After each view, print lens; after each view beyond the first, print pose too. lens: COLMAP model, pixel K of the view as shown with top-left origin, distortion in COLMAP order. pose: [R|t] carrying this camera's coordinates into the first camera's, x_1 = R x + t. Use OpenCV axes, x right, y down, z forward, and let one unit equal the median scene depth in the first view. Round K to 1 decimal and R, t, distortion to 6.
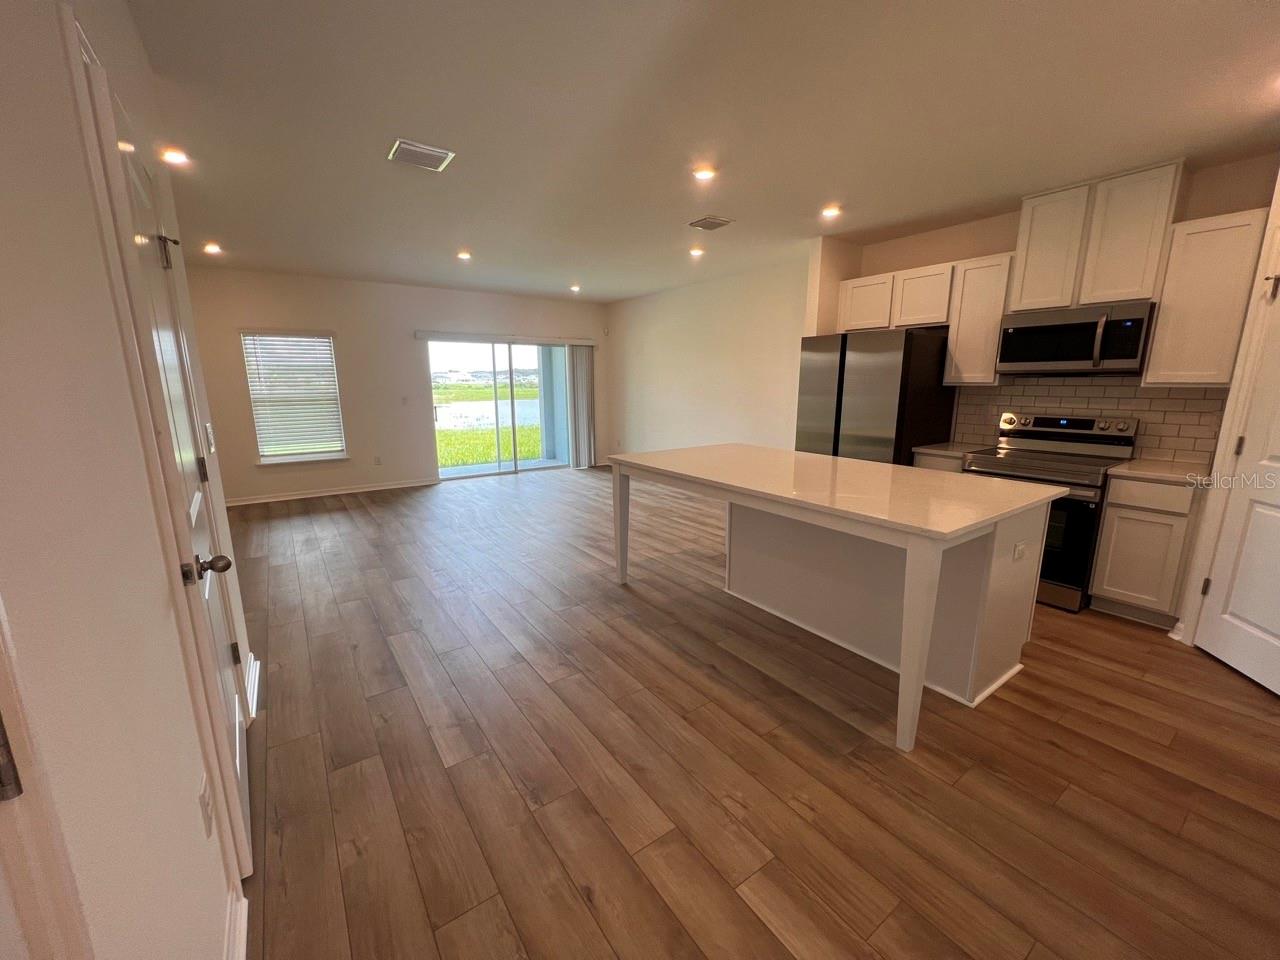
lens RADIAL K [[508.4, 0, 636.0], [0, 508.4, 483.1], [0, 0, 1]] dist [0.000271, -0.000069]
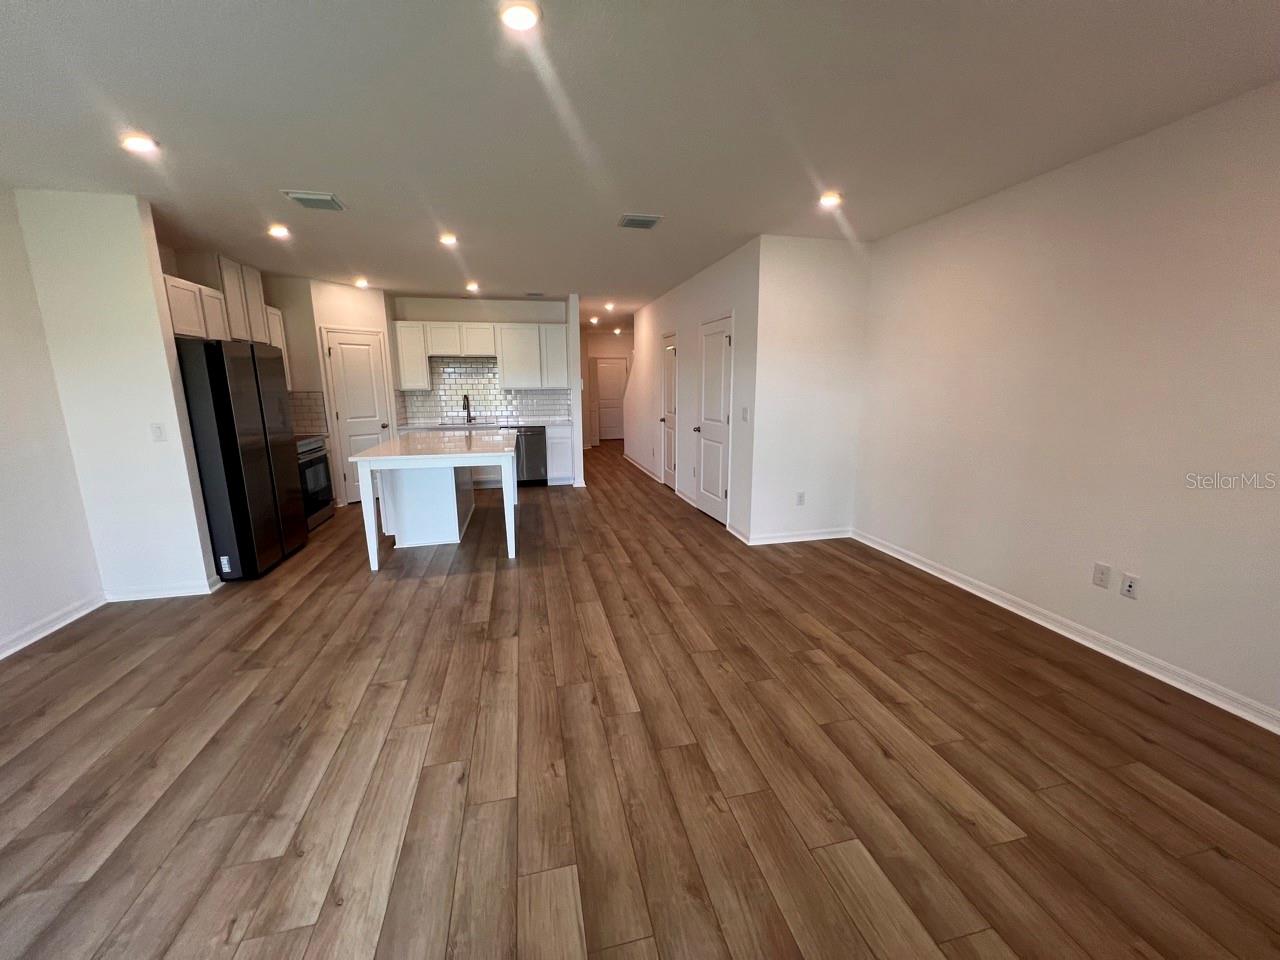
lens RADIAL K [[508.4, 0, 646.7], [0, 508.4, 476.0], [0, 0, 1]] dist [0.000271, -0.000069]
pose [[-0.930447, -0.060231, 0.361443, -0.852443], [0.080341, 0.928863, 0.361605, -0.447116], [-0.357511, 0.365493, -0.859419, 2.109202]]
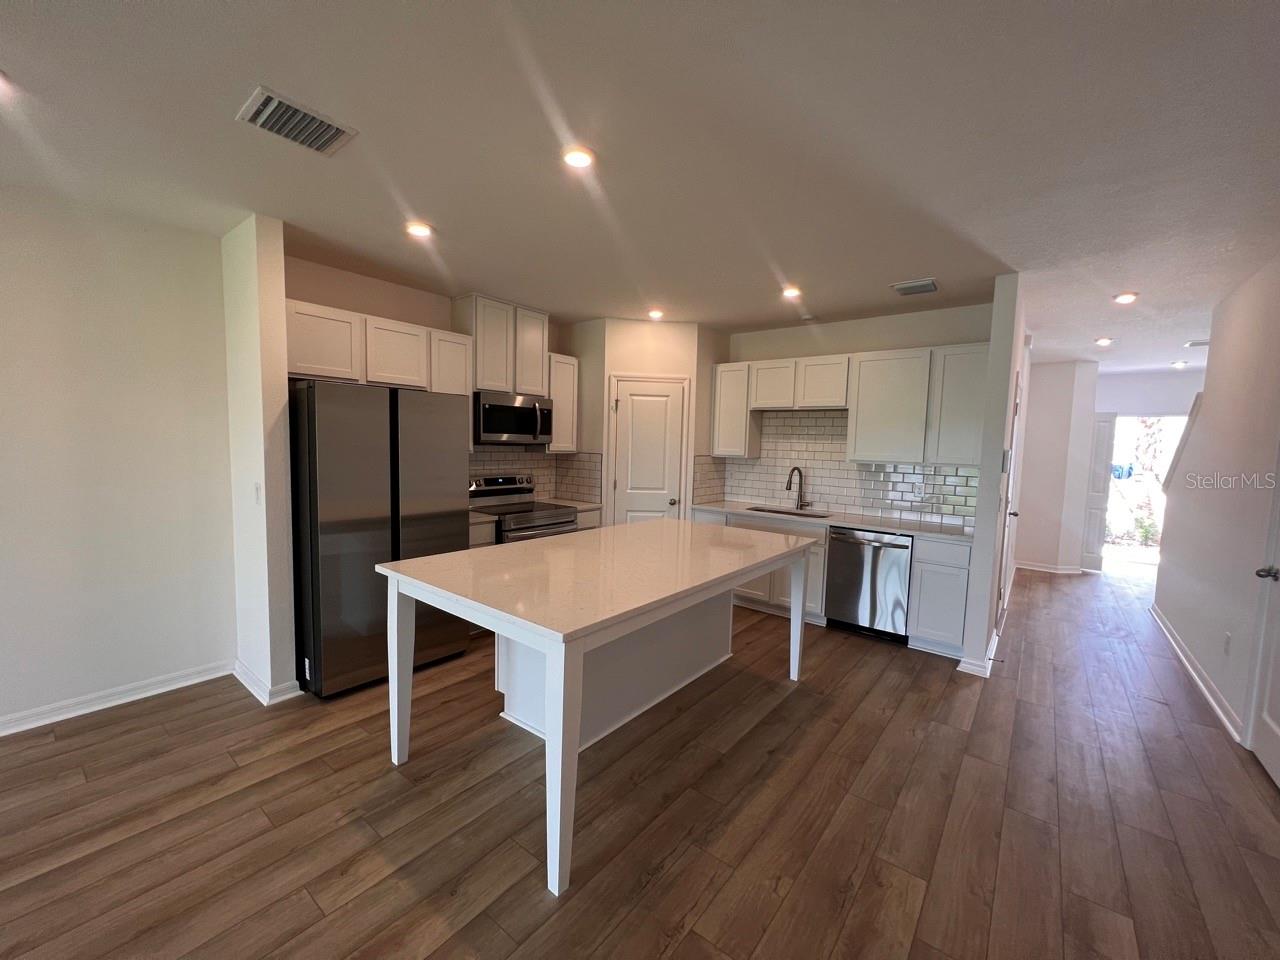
lens RADIAL K [[508.4, 0, 651.7], [0, 508.4, 481.7], [0, 0, 1]] dist [0.000271, -0.000069]
pose [[-0.295536, -0.078600, 0.952093, -0.535258], [0.163040, 0.977839, 0.131335, -0.248186], [-0.941316, 0.194044, -0.276172, 1.112249]]
